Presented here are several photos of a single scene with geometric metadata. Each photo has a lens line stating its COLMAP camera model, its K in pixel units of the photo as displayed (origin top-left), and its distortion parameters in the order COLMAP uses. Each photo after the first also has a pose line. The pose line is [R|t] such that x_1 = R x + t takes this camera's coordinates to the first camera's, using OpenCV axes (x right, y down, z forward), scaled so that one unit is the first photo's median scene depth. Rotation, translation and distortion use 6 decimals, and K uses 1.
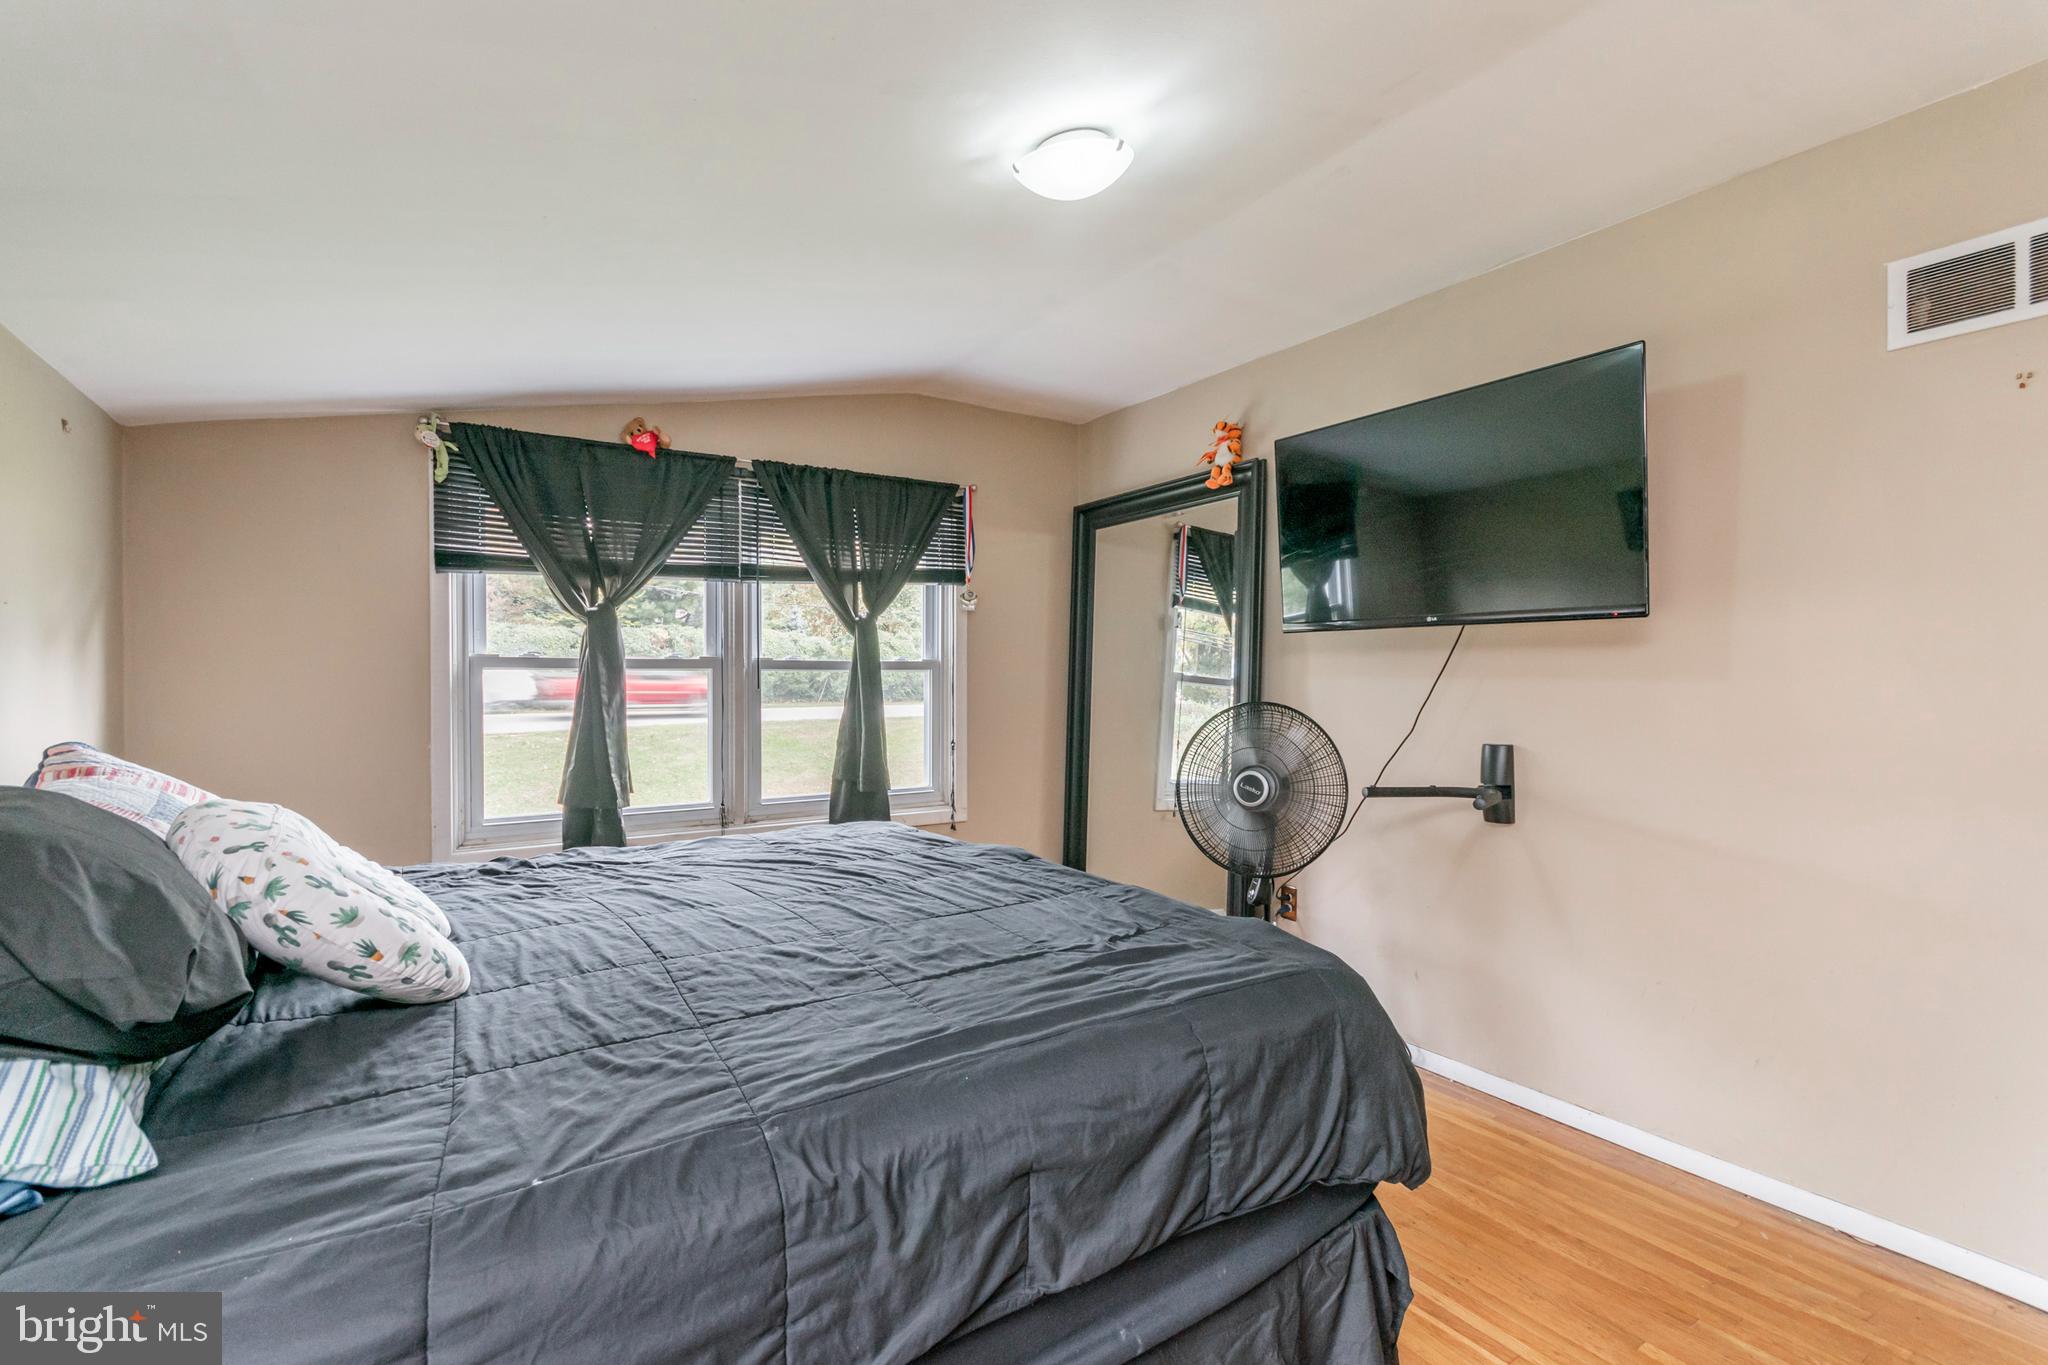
lens RADIAL K [[905.7, 0, 1003.2], [0, 905.7, 713.4], [0, 0, 1]] dist [0.002111, 0.000161]
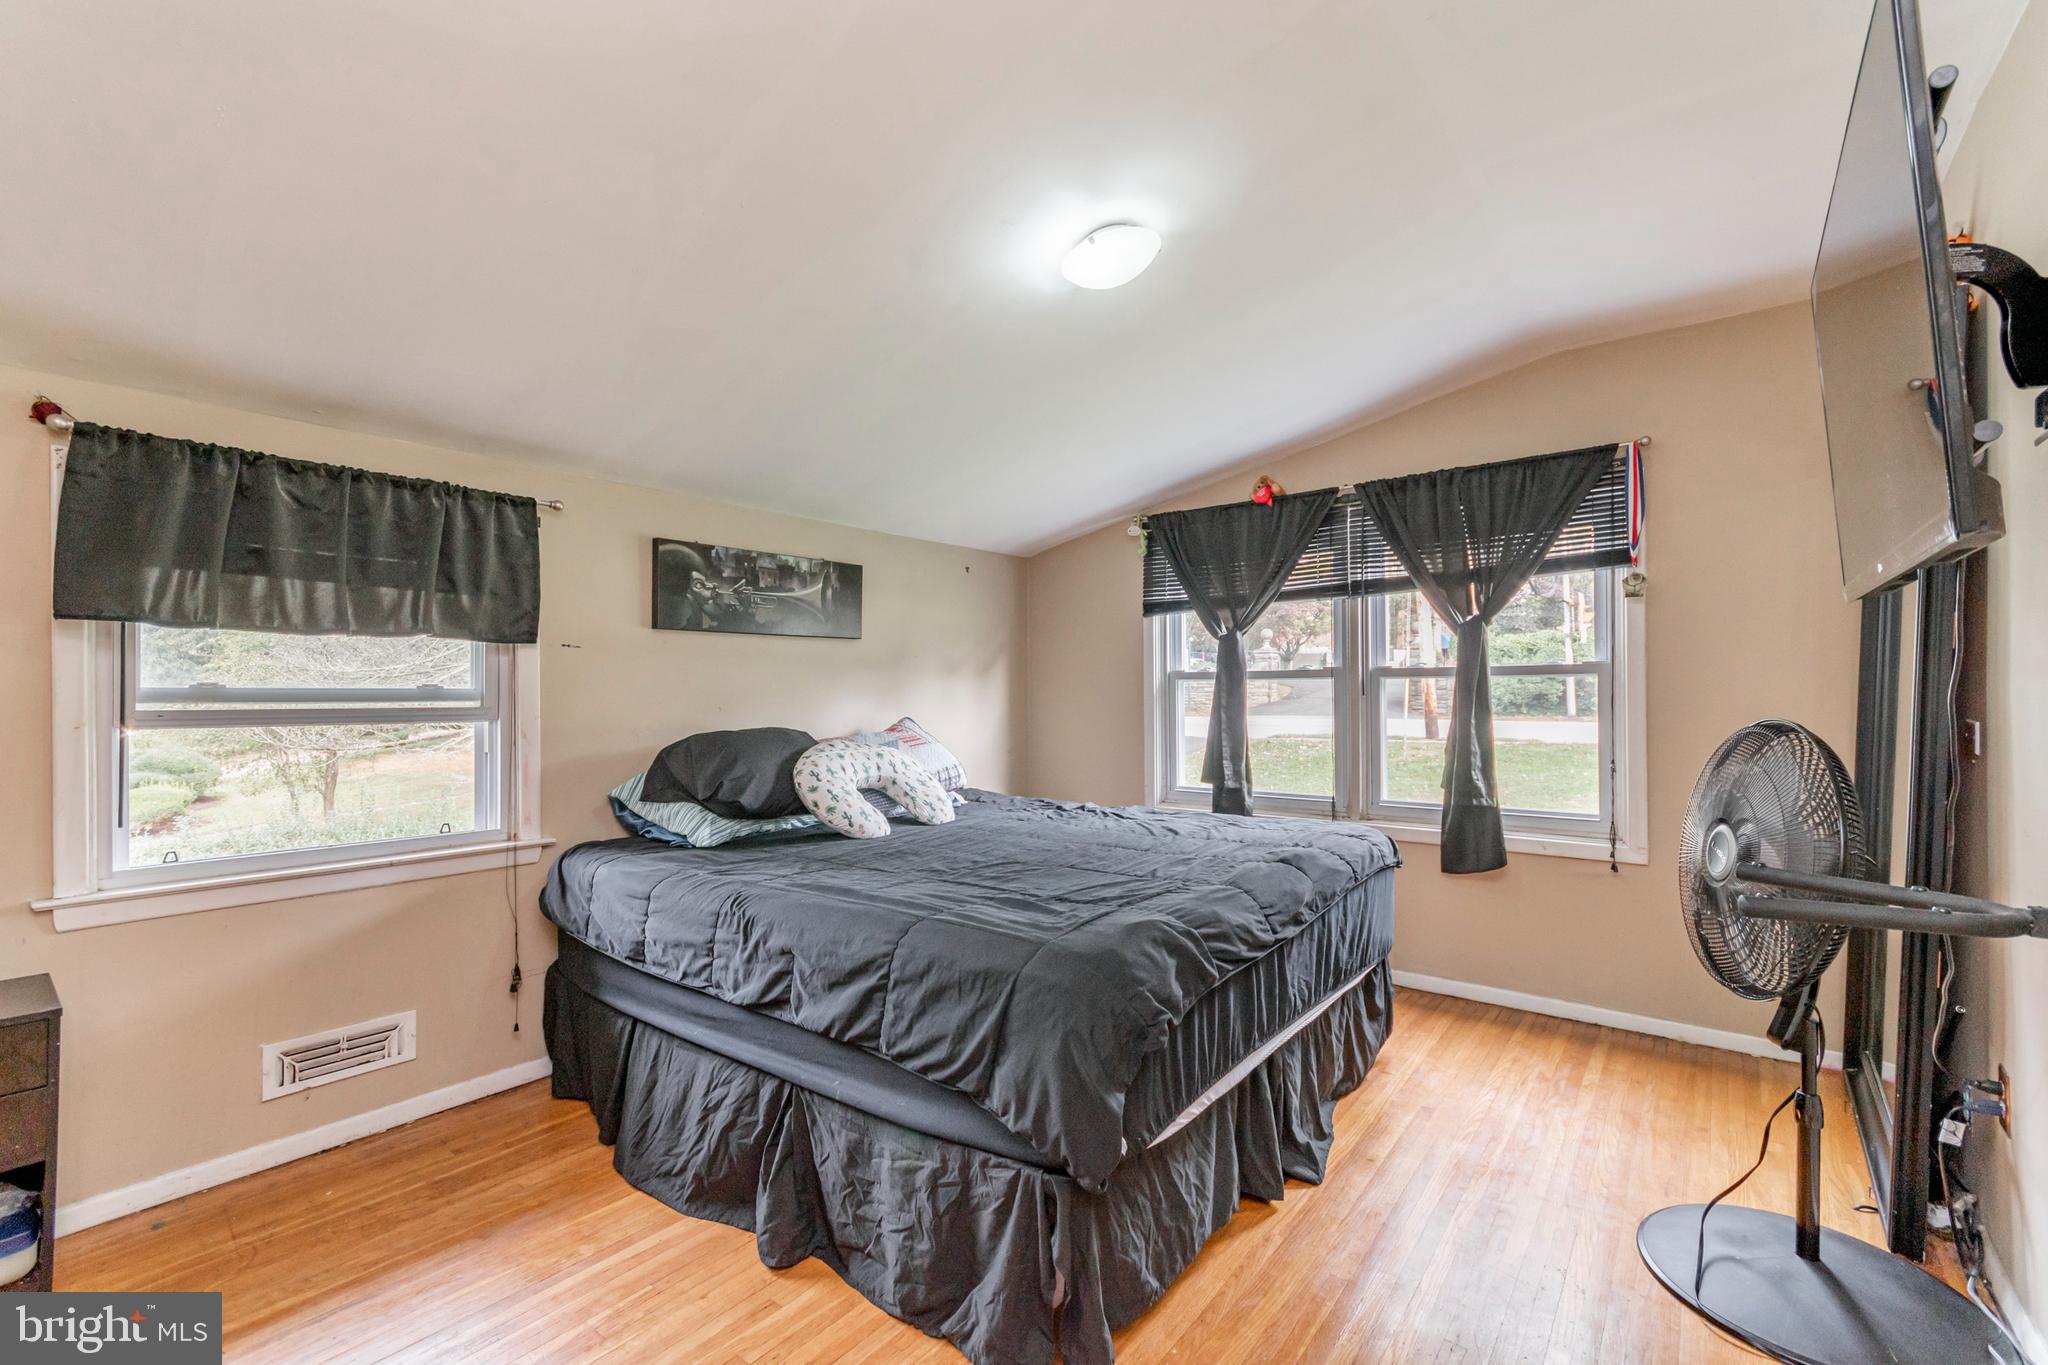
lens RADIAL K [[905.7, 0, 1003.2], [0, 905.7, 713.4], [0, 0, 1]] dist [0.002111, 0.000161]
pose [[0.310221, 0.024489, -0.950349, 0.642525], [-0.028091, 0.999468, 0.016584, -0.012013], [0.950249, 0.021552, 0.310744, 0.270939]]
